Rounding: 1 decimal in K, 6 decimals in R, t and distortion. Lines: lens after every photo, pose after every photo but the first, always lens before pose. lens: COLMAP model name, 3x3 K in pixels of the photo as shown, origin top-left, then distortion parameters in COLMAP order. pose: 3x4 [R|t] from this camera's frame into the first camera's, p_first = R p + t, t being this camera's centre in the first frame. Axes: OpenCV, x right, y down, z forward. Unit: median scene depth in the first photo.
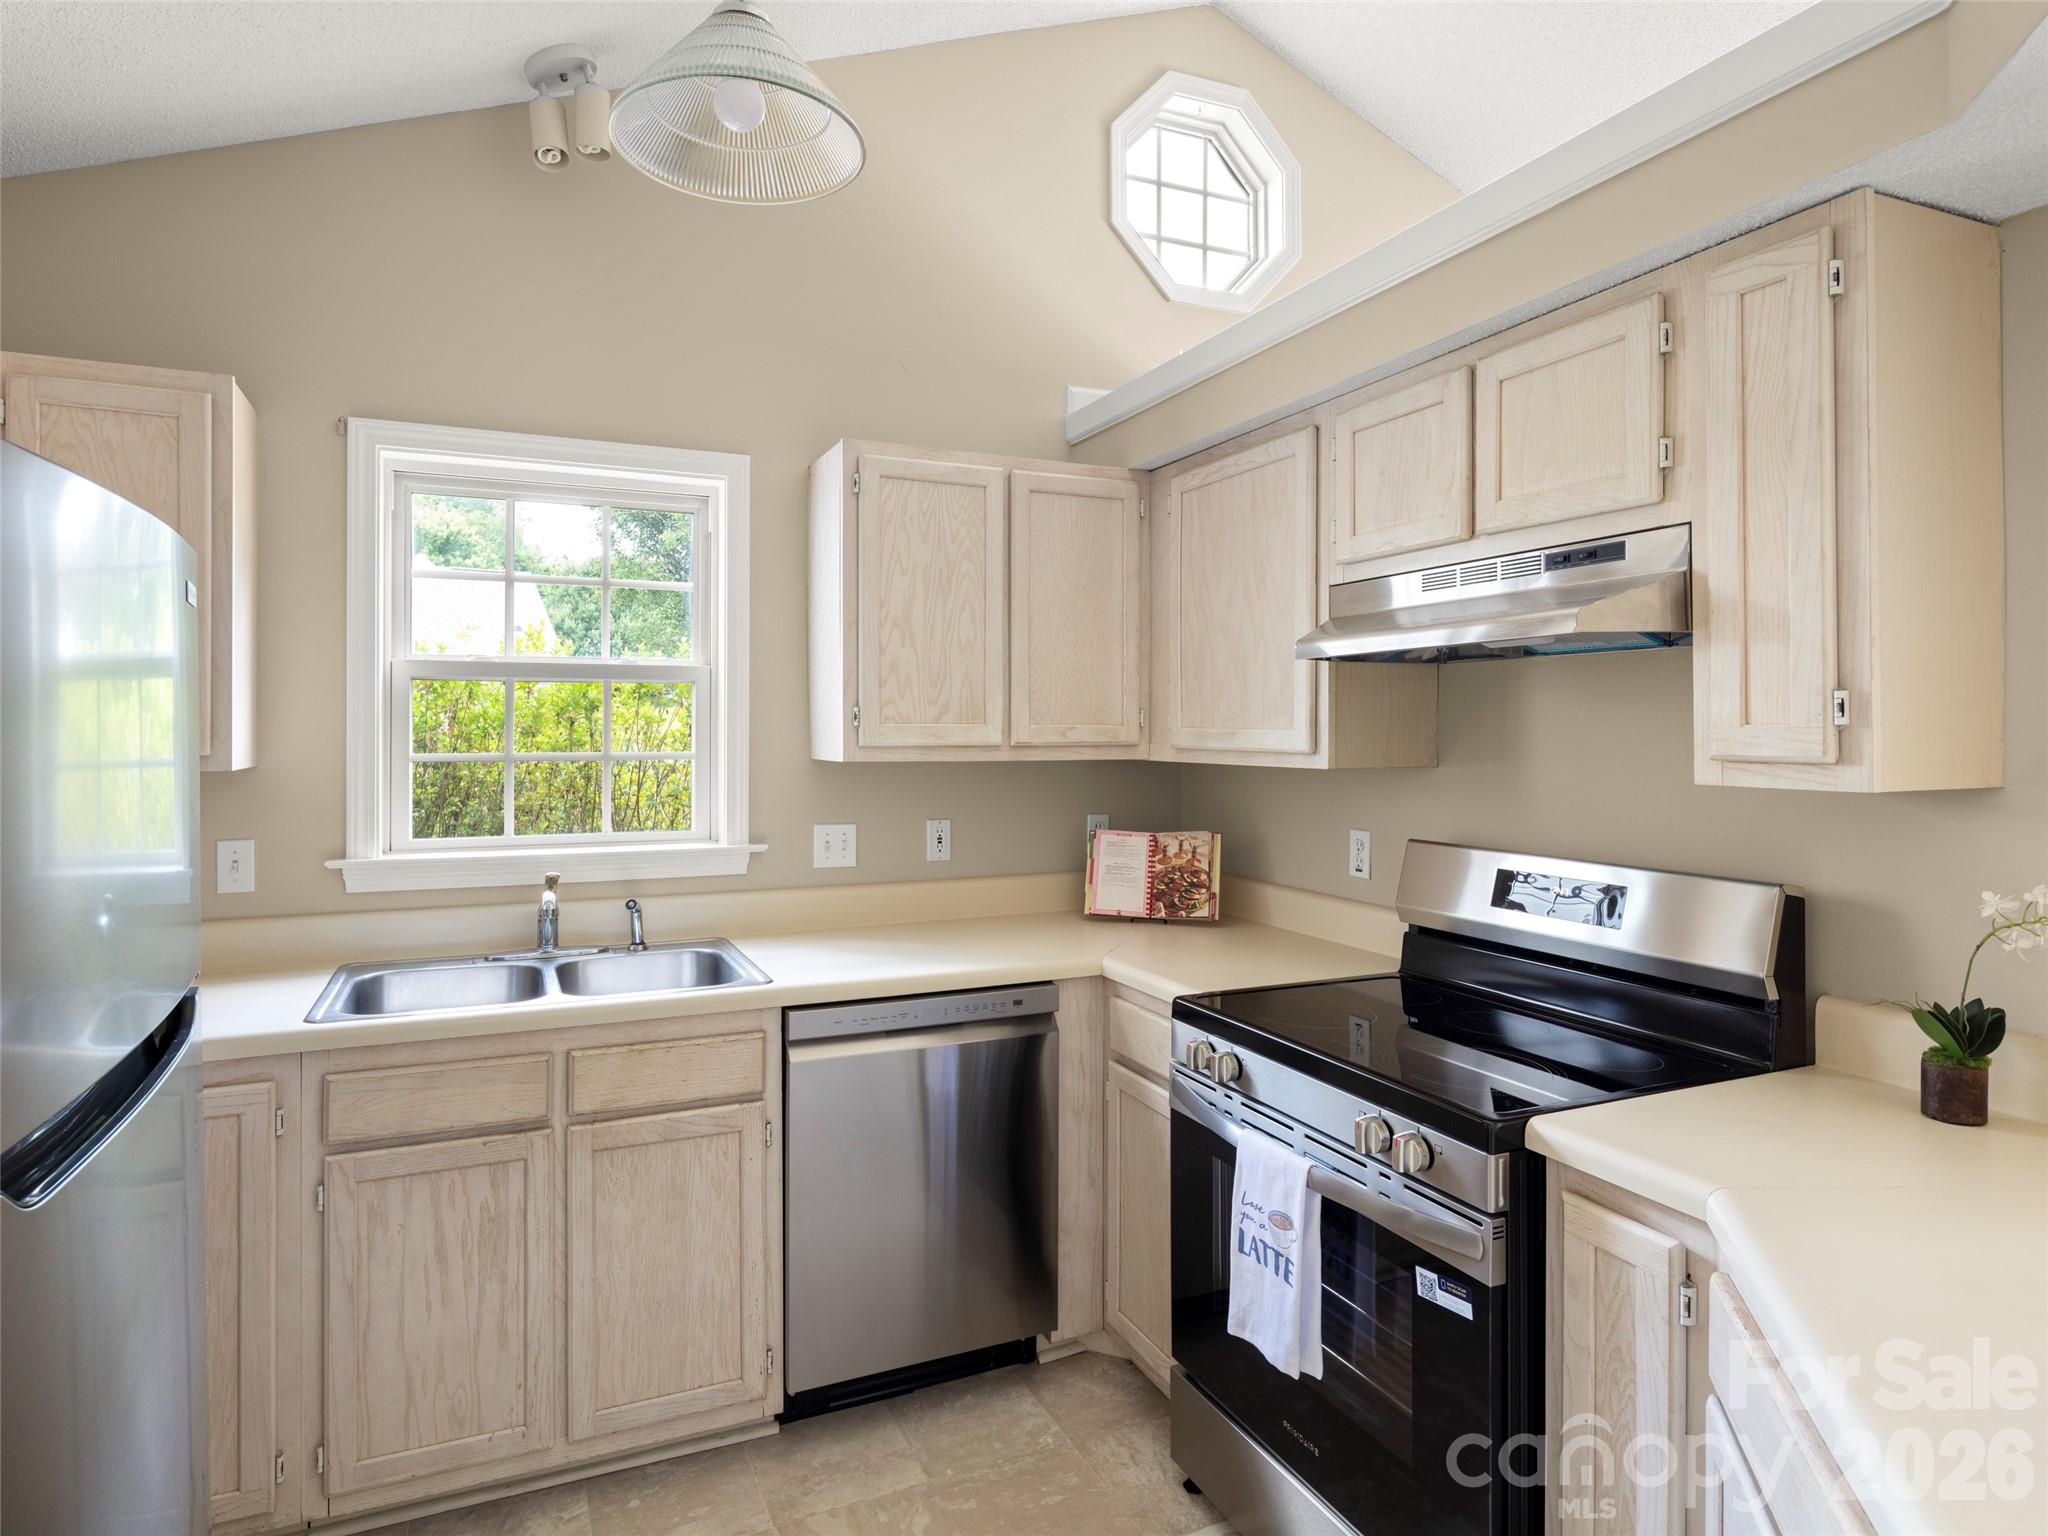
lens RADIAL K [[1142.9, 0, 994.8], [0, 1142.9, 713.4], [0, 0, 1]] dist [0.000728, -0.000930]
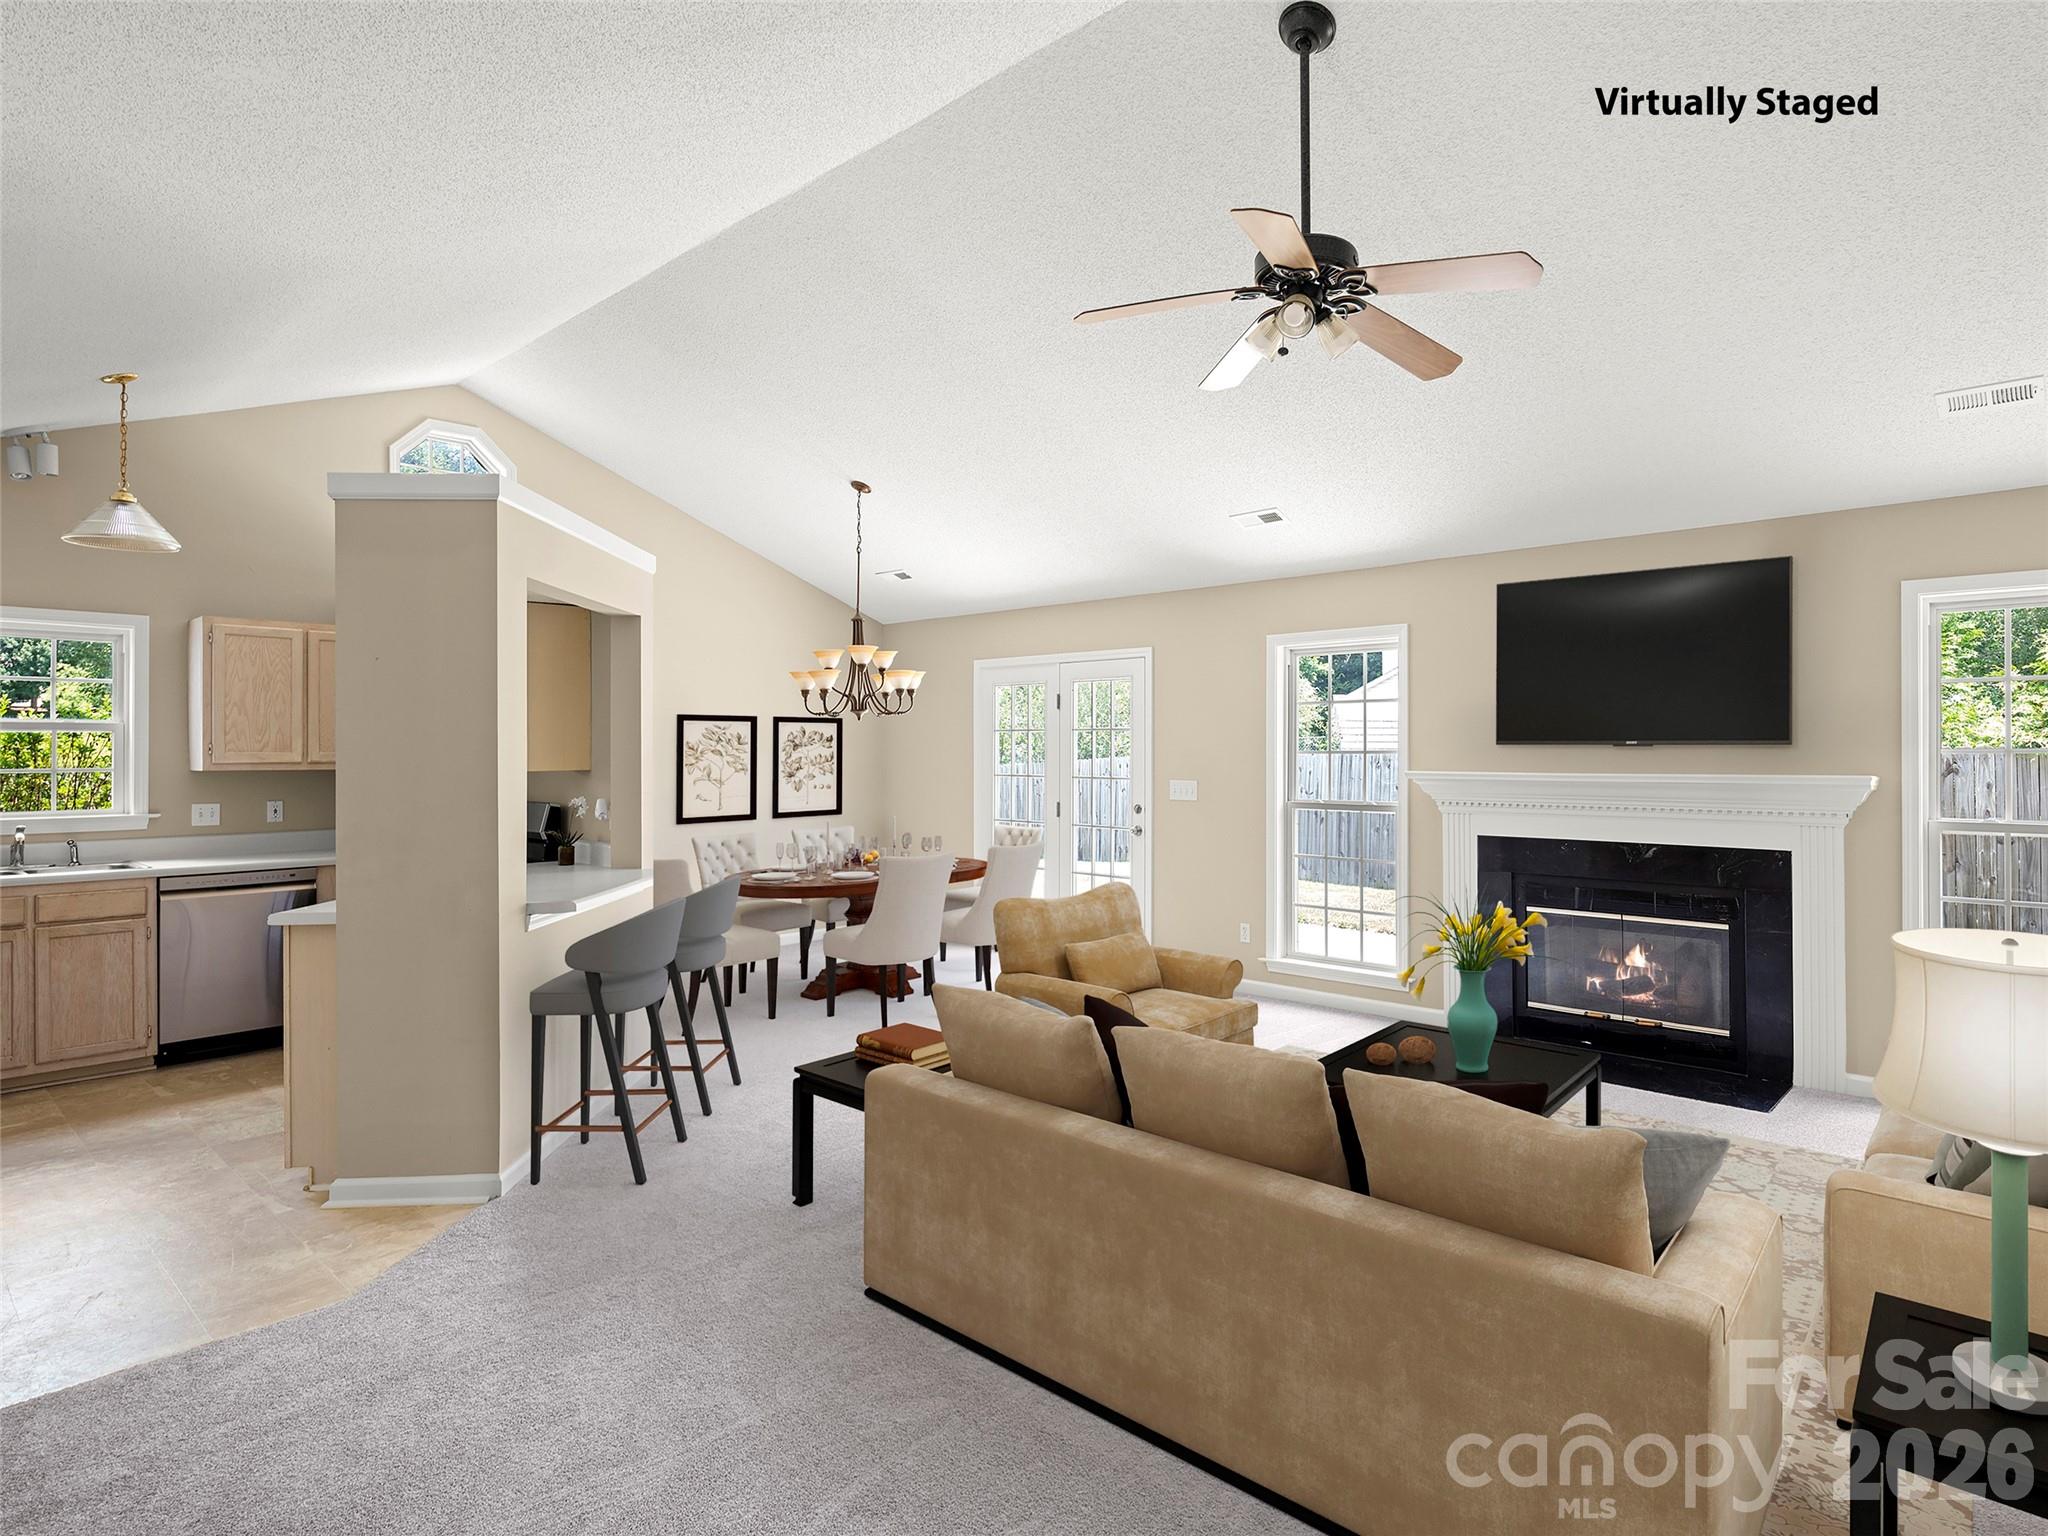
lens RADIAL K [[1097.3, 0, 1105.6], [0, 1097.3, 736.5], [0, 0, 1]] dist [-0.000727, -0.002849]
pose [[0.900055, 0.000789, 0.435775, 0.561541], [-0.000577, 1.000000, -0.000619, -0.023022], [-0.435775, 0.000306, 0.900055, -1.778197]]
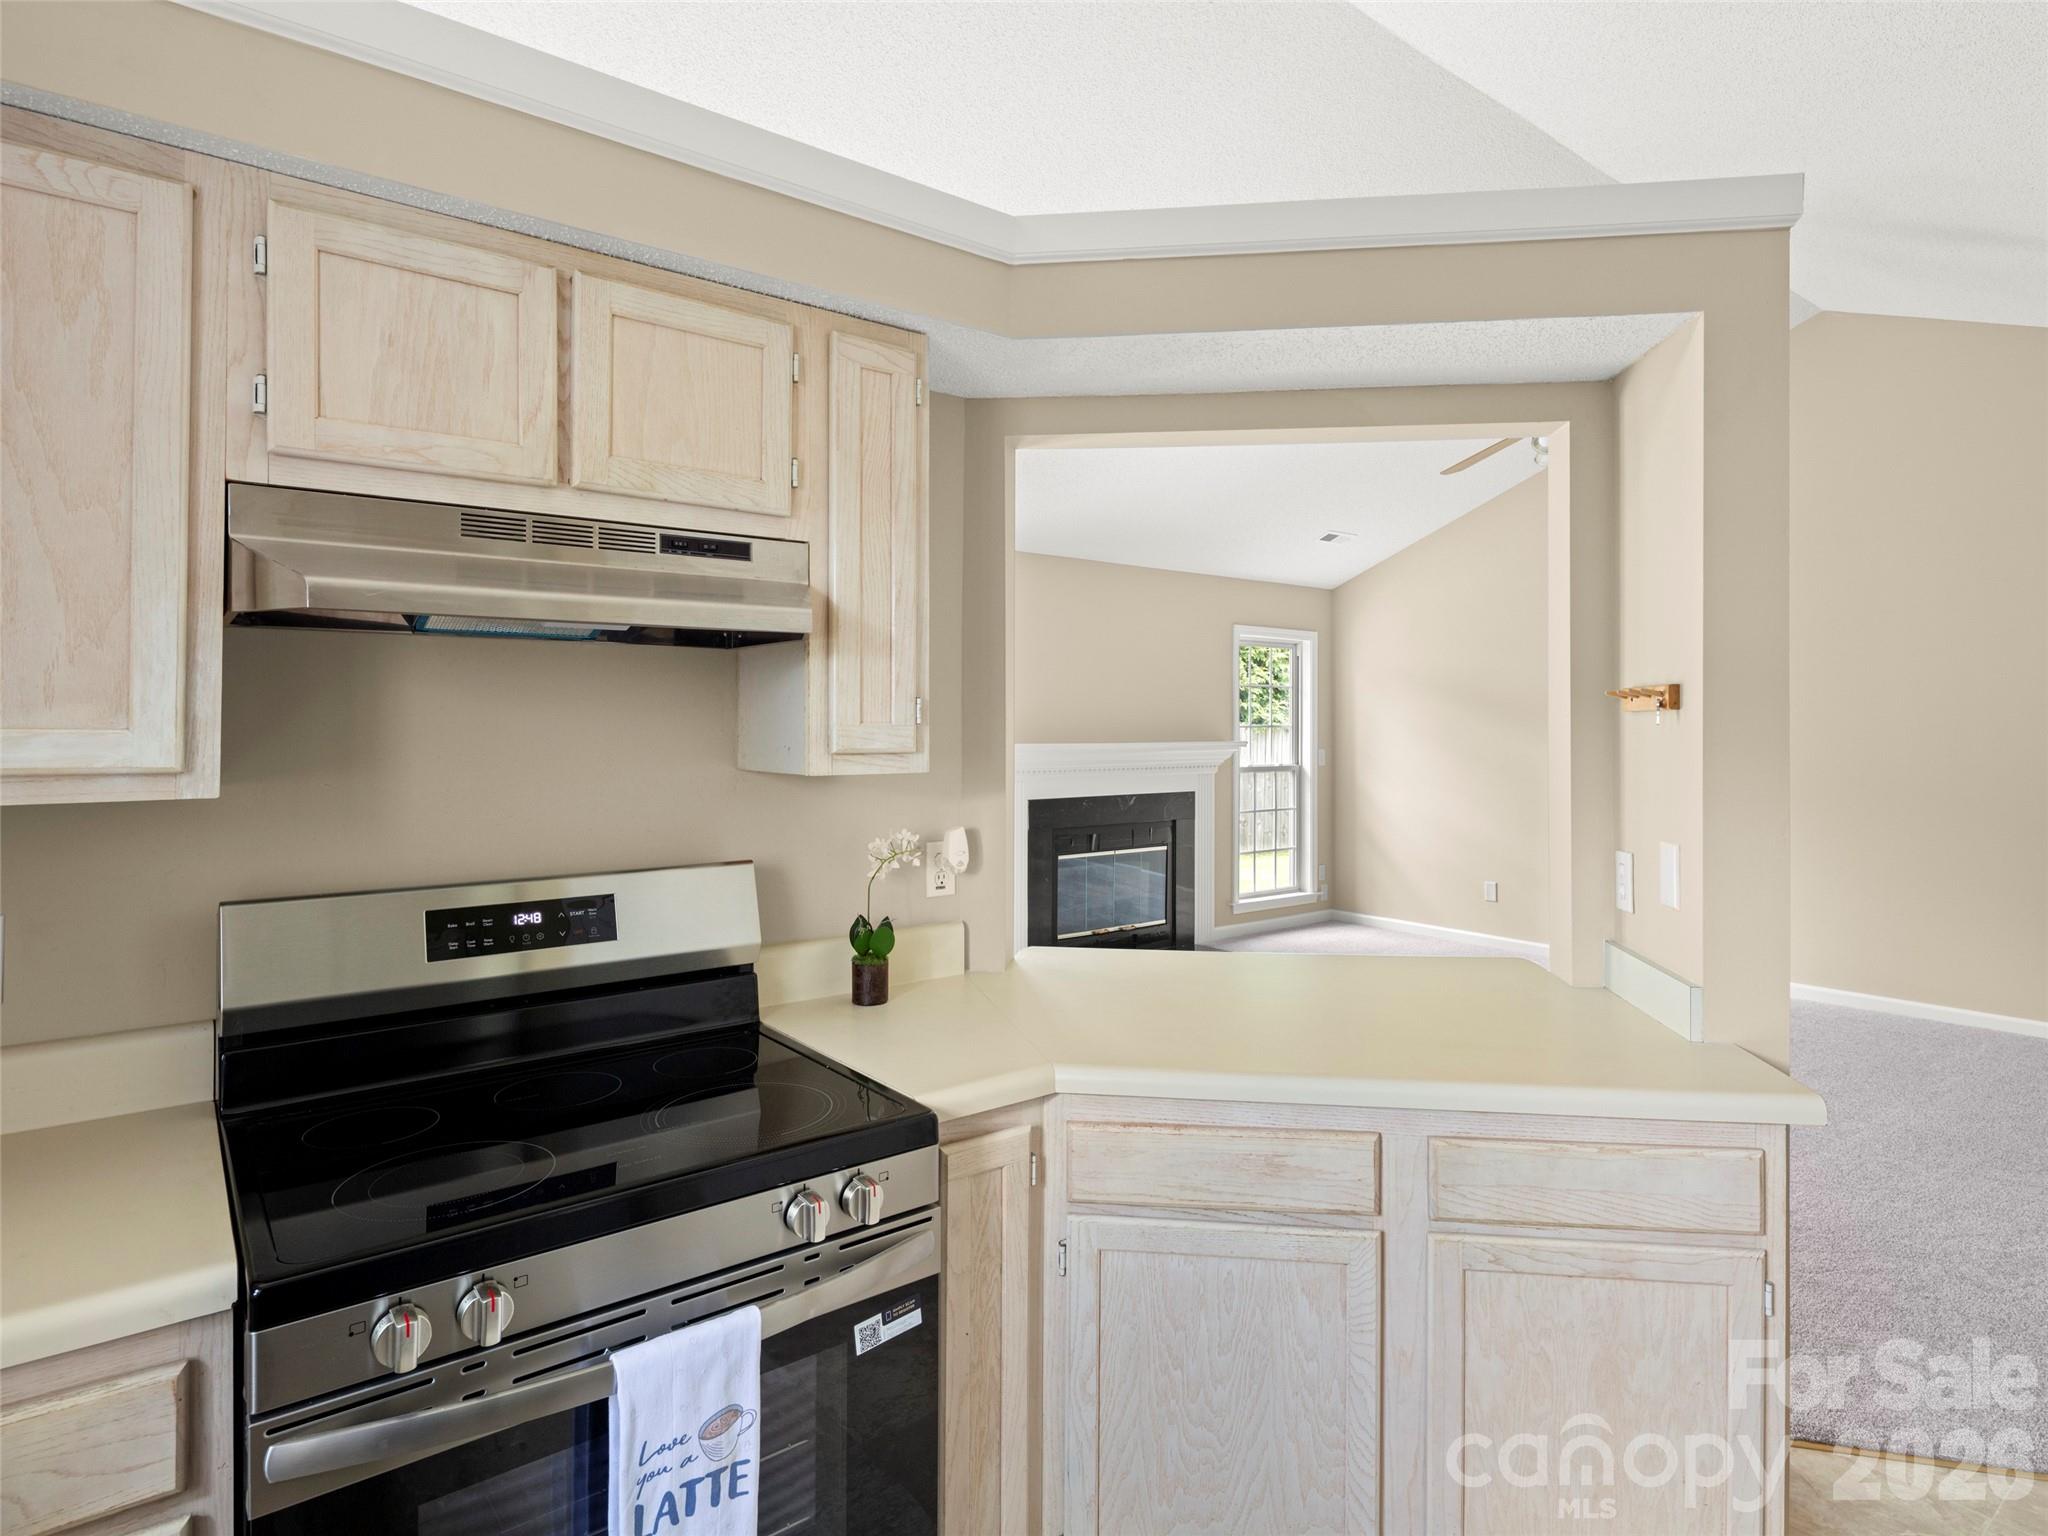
lens RADIAL K [[1142.9, 0, 994.8], [0, 1142.9, 713.4], [0, 0, 1]] dist [0.000728, -0.000930]
pose [[-0.248241, 0.005808, 0.968681, -0.408213], [-0.014471, 0.999848, -0.009703, 0.006743], [-0.968590, -0.016427, -0.248119, 0.862591]]
